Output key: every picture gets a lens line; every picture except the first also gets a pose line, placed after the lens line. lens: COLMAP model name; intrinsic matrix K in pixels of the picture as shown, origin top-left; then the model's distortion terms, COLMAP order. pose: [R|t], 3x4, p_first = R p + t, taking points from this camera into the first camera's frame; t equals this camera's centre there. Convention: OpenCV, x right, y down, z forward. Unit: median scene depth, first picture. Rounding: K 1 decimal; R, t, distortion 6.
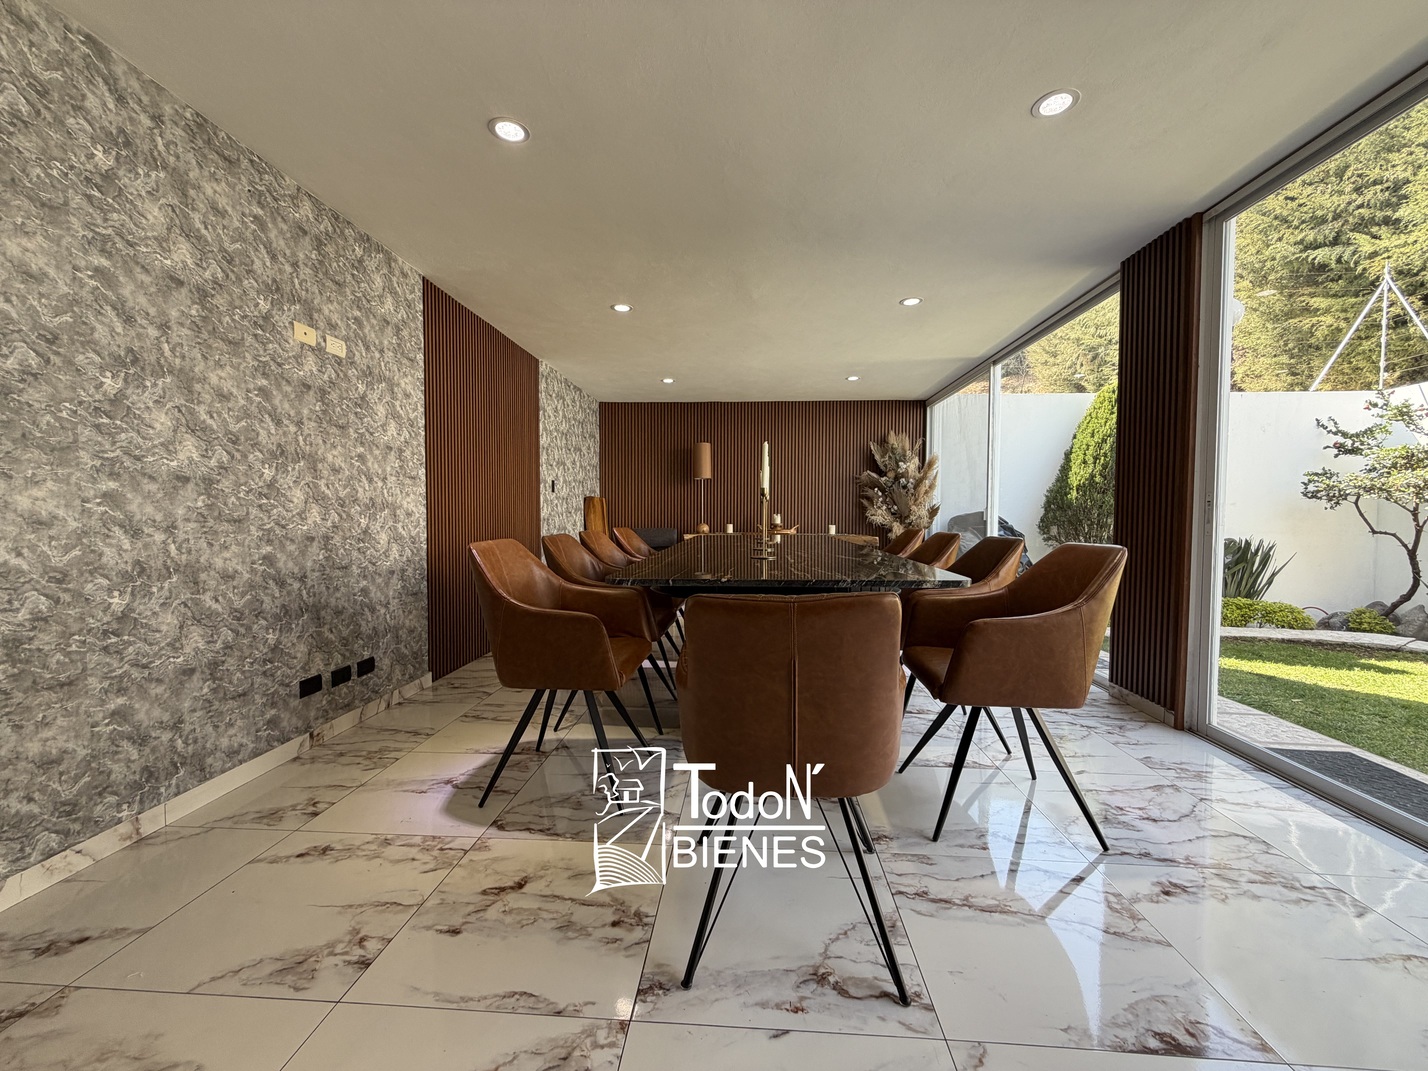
lens RADIAL K [[568.6, 0, 714.0], [0, 568.6, 535.5], [0, 0, 1]] dist [-0.001919, 0.000260]
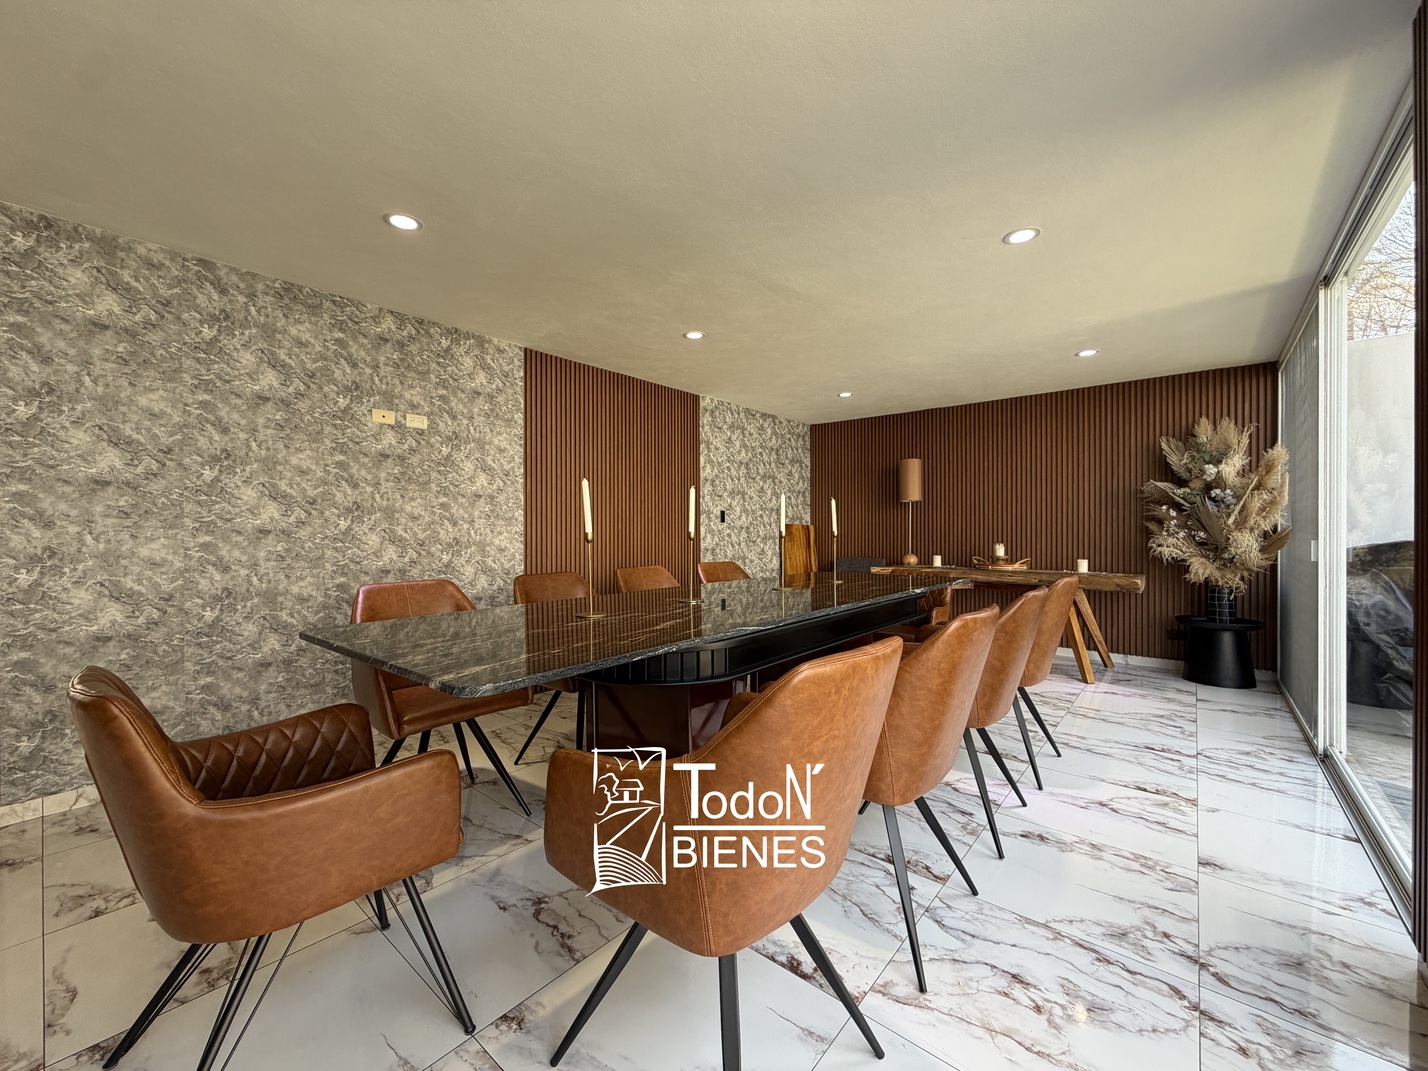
lens RADIAL K [[568.6, 0, 714.0], [0, 568.6, 535.5], [0, 0, 1]] dist [-0.001919, 0.000260]
pose [[0.807025, -0.003615, -0.590507, 0.808852], [-0.016482, 0.999454, -0.028643, -0.063316], [0.590288, 0.032848, 0.806524, 0.471262]]
